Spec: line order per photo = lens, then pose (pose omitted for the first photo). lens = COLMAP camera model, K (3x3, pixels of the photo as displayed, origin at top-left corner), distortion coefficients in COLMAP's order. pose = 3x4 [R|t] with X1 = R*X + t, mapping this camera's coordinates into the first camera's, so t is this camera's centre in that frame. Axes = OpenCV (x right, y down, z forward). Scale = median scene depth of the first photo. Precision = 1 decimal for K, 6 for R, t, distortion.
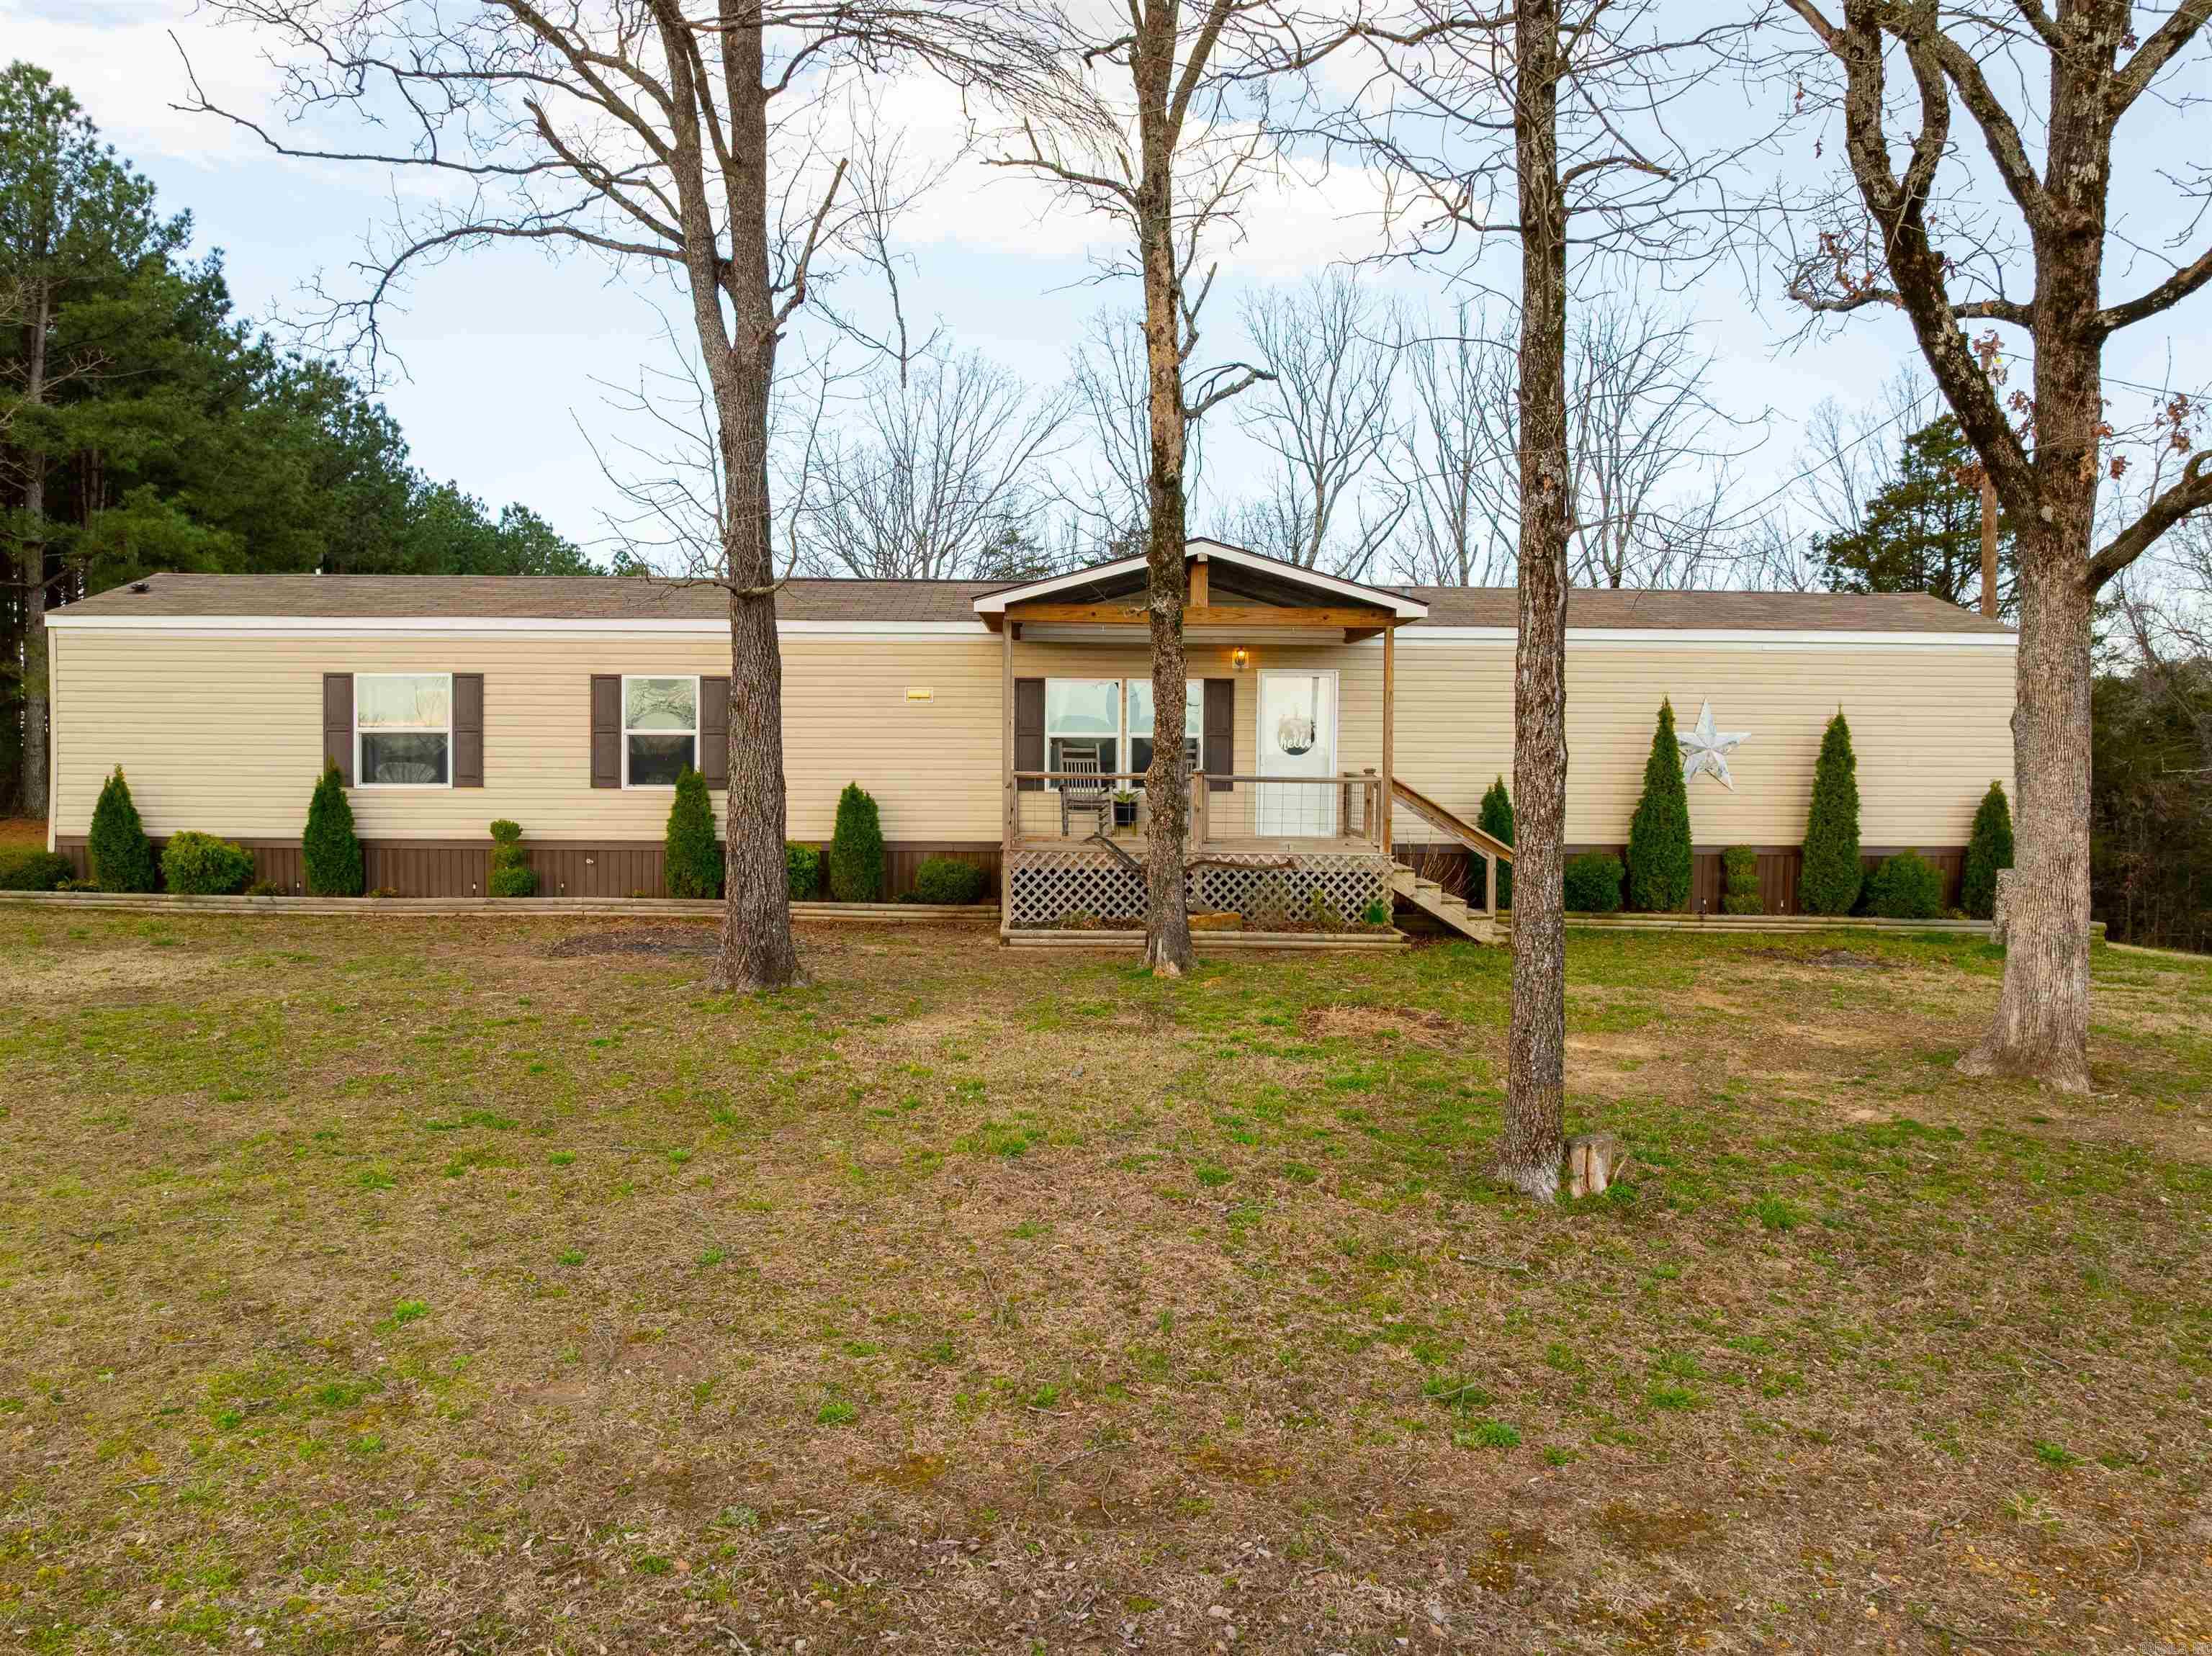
lens RADIAL K [[1557.0, 0, 1101.3], [0, 1557.0, 825.9], [0, 0, 1]] dist [-0.057812, 0.035382]
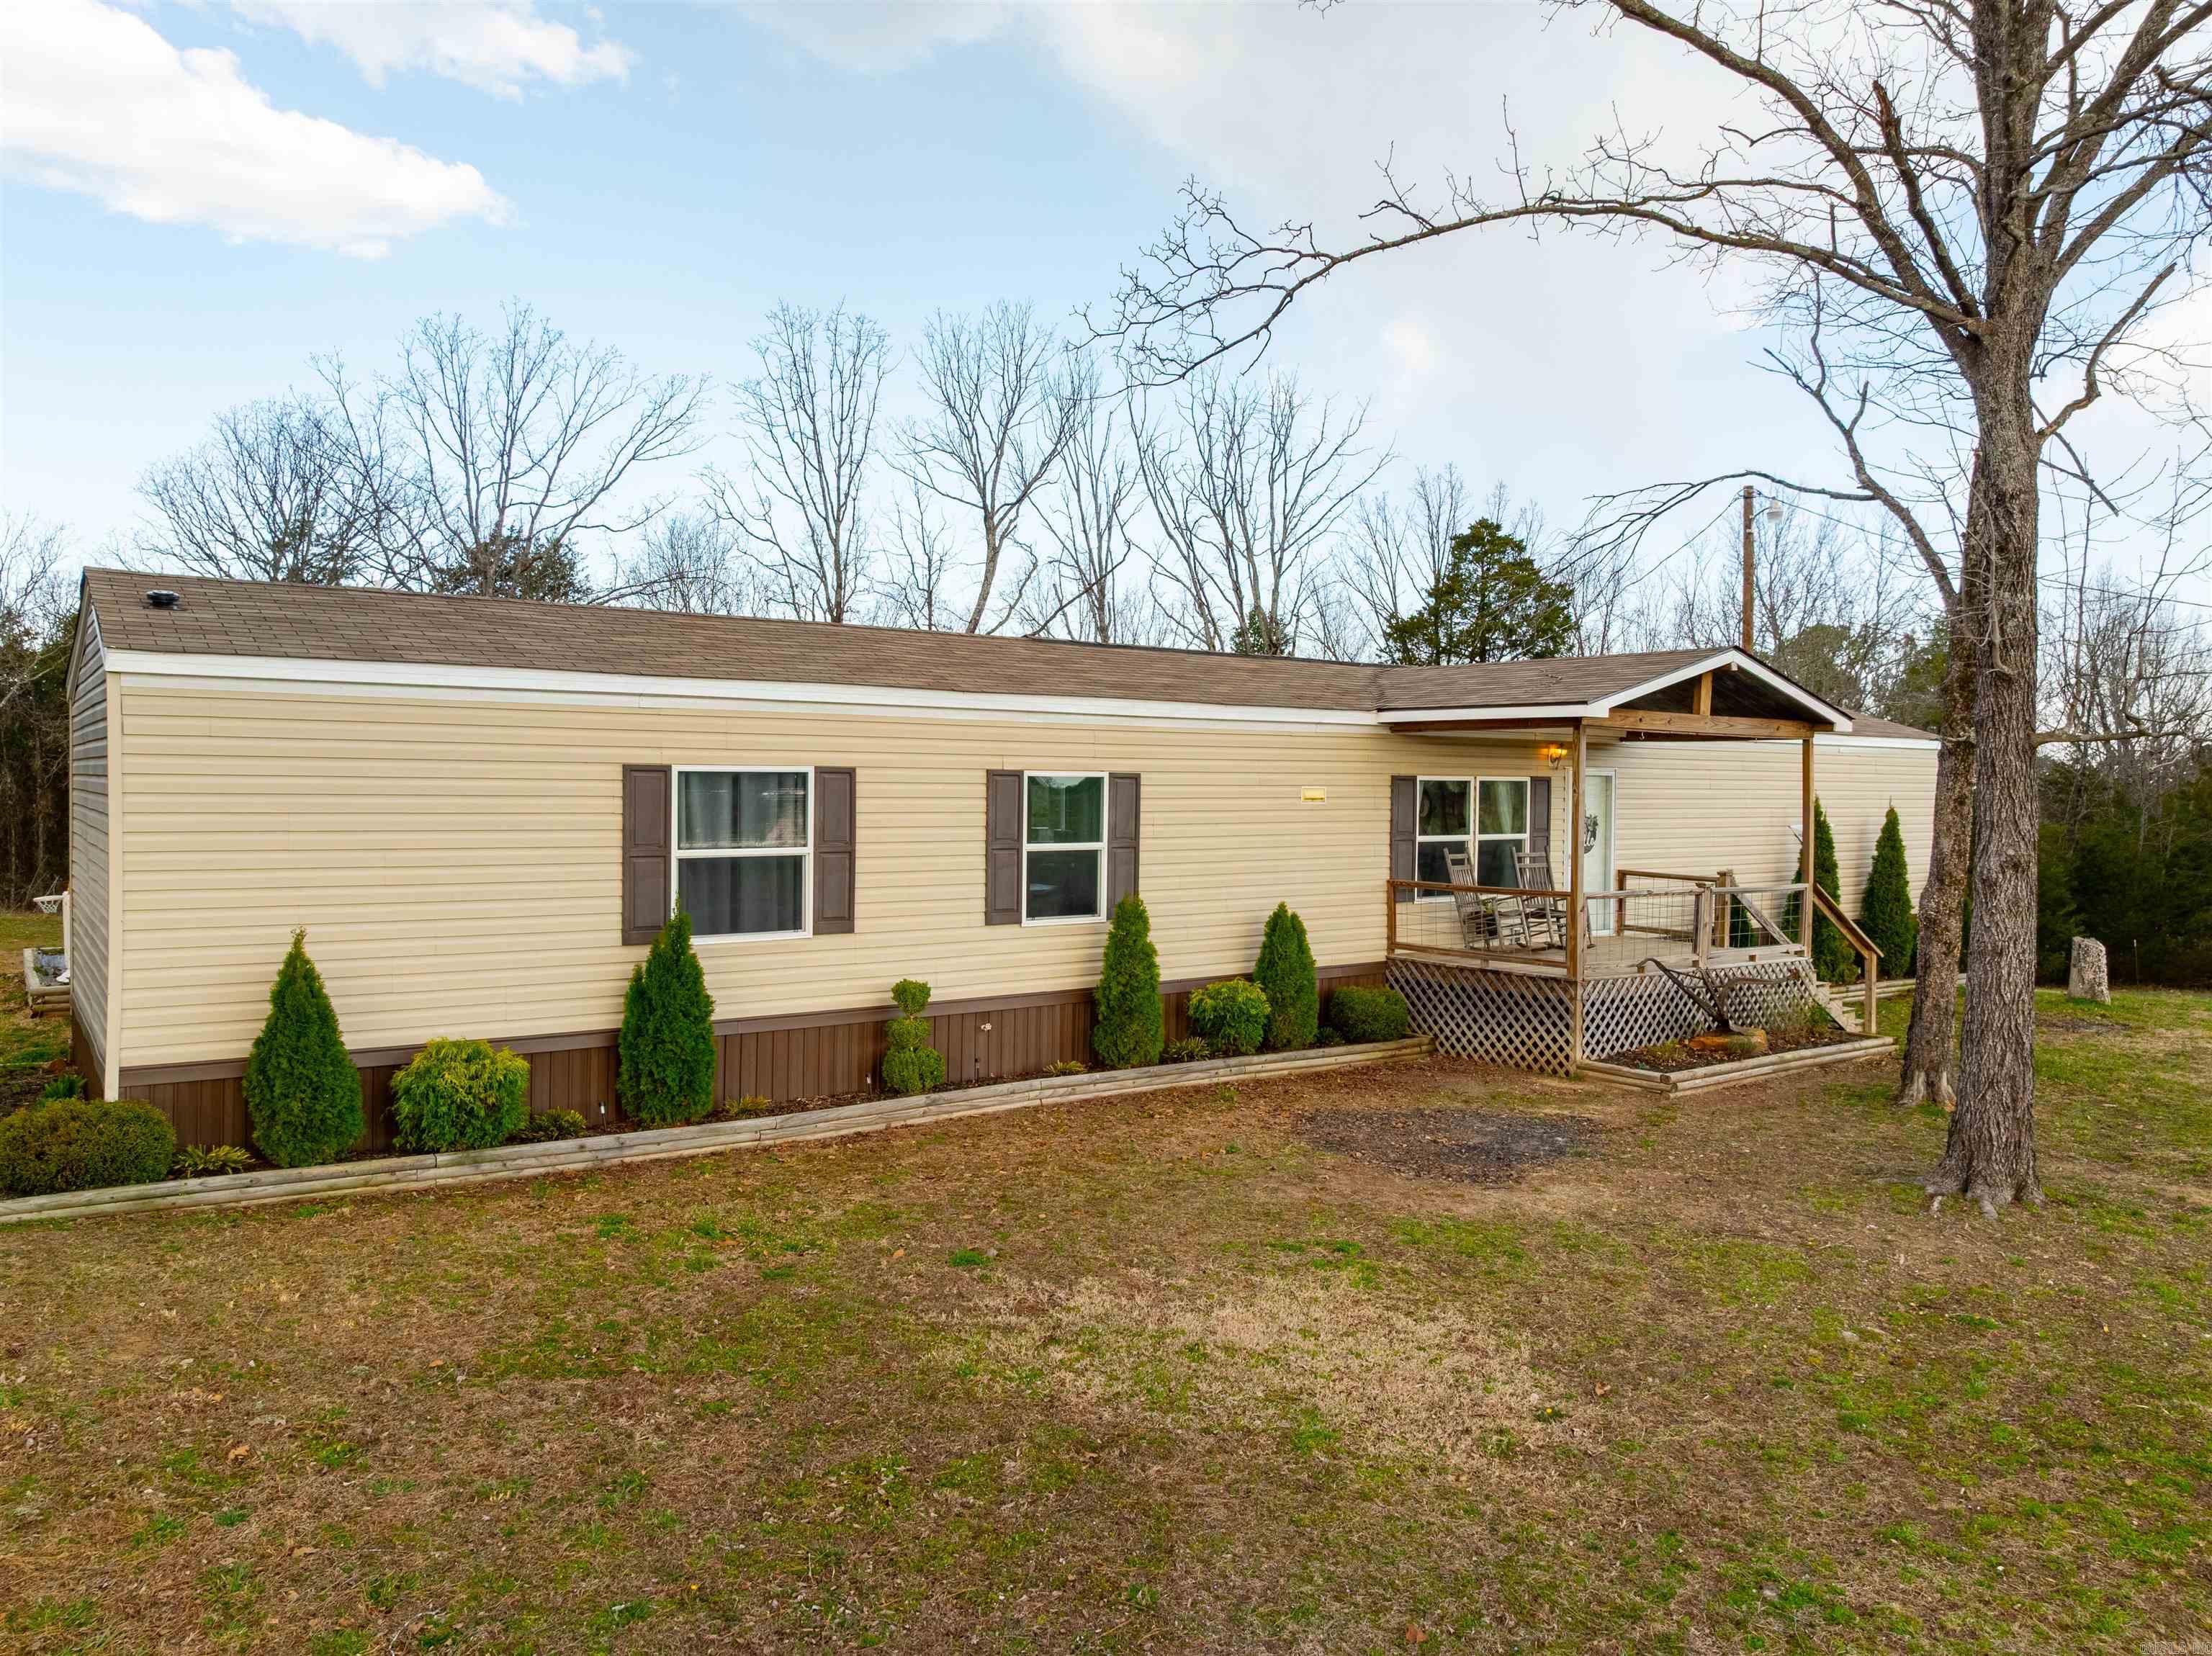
lens RADIAL K [[1557.0, 0, 1103.5], [0, 1557.0, 820.7], [0, 0, 1]] dist [-0.057812, 0.035382]
pose [[0.826553, -0.014715, 0.562667, -0.696369], [0.043617, 0.998327, -0.037965, -0.043687], [-0.561167, 0.055922, 0.825812, 0.367159]]
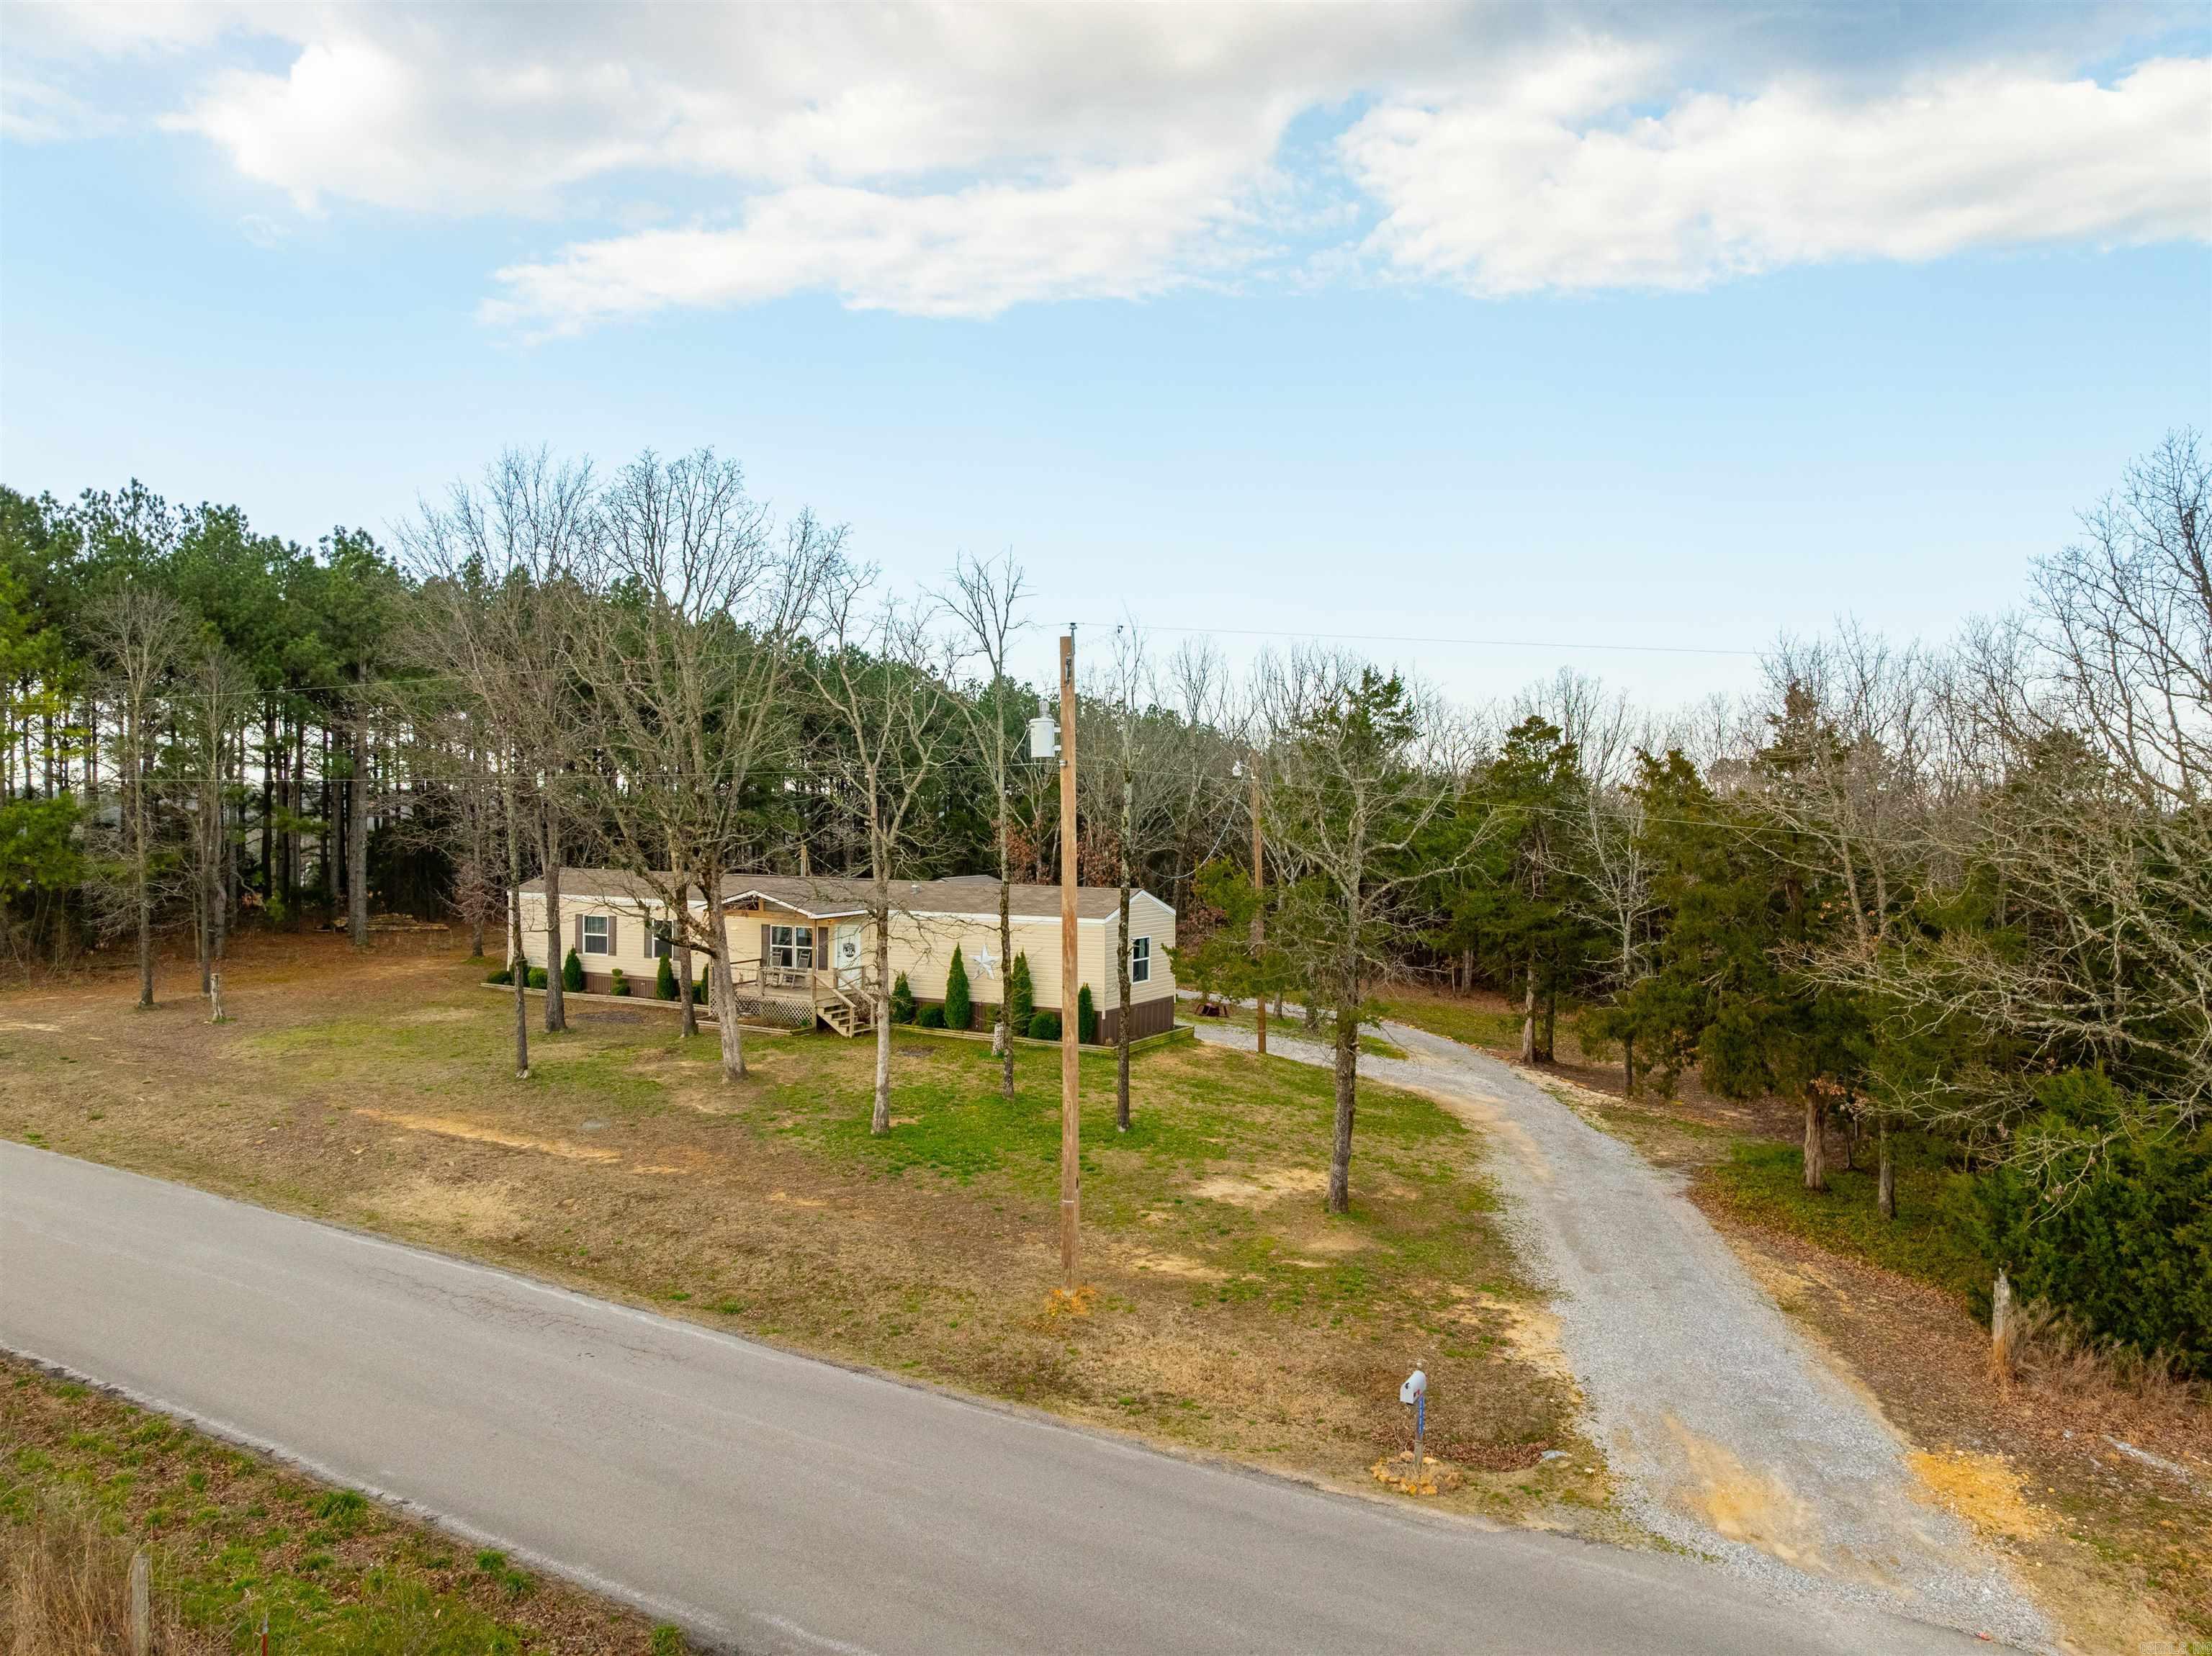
lens RADIAL K [[1557.0, 0, 1118.3], [0, 1557.0, 837.2], [0, 0, 1]] dist [-0.057812, 0.035382]
pose [[0.876290, 0.011772, -0.481640, 1.791977], [-0.037454, 0.998341, -0.043742, -0.153812], [0.480326, 0.056370, 0.875277, -1.073572]]
